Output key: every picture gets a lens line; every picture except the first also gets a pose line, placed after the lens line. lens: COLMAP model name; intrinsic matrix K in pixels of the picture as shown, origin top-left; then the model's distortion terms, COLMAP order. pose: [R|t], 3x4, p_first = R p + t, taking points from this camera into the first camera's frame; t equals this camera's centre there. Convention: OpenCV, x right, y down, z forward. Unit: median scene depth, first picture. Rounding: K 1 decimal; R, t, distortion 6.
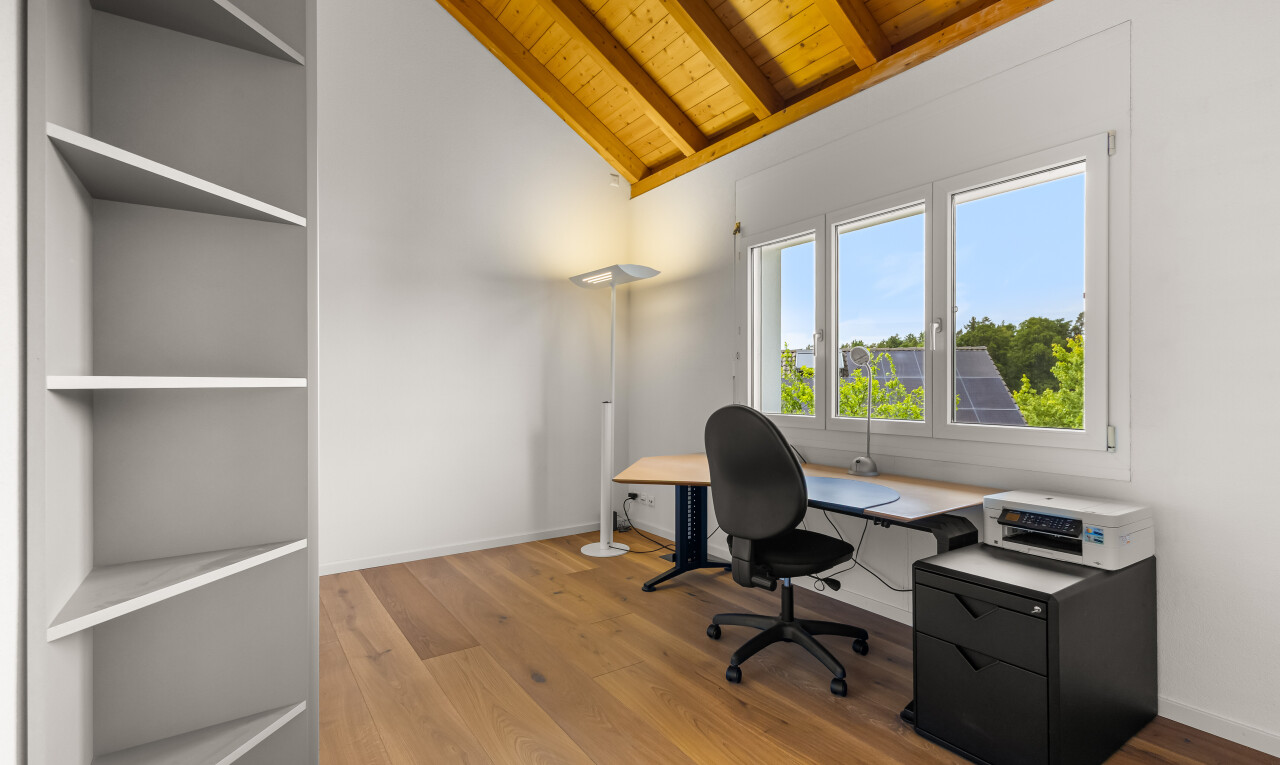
lens RADIAL K [[586.5, 0, 640.0], [0, 586.5, 382.5], [0, 0, 1]] dist [-0.001330, -0.000289]
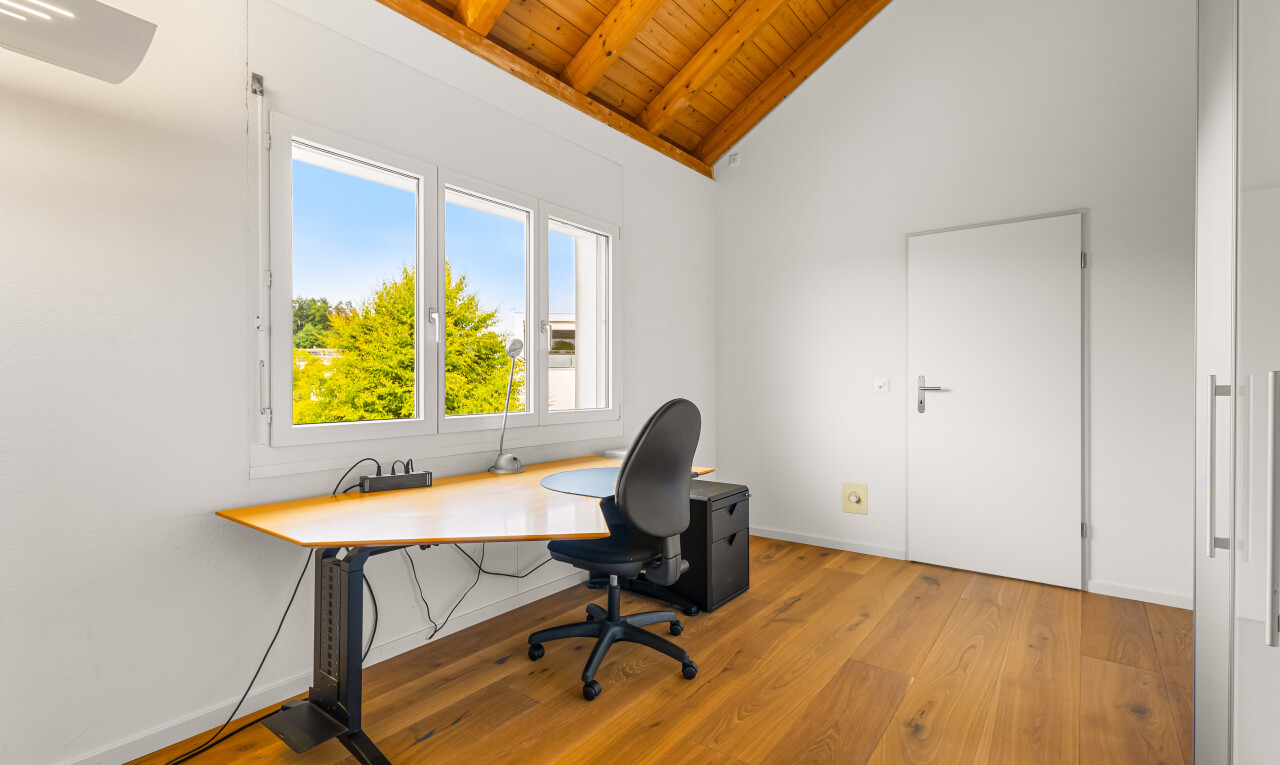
lens RADIAL K [[586.5, 0, 640.0], [0, 586.5, 382.5], [0, 0, 1]] dist [-0.001330, -0.000289]
pose [[-0.315300, 0.000256, 0.948992, -0.627276], [-0.004749, 0.999987, -0.001847, 0.011995], [-0.948980, -0.005089, -0.315295, 1.161104]]
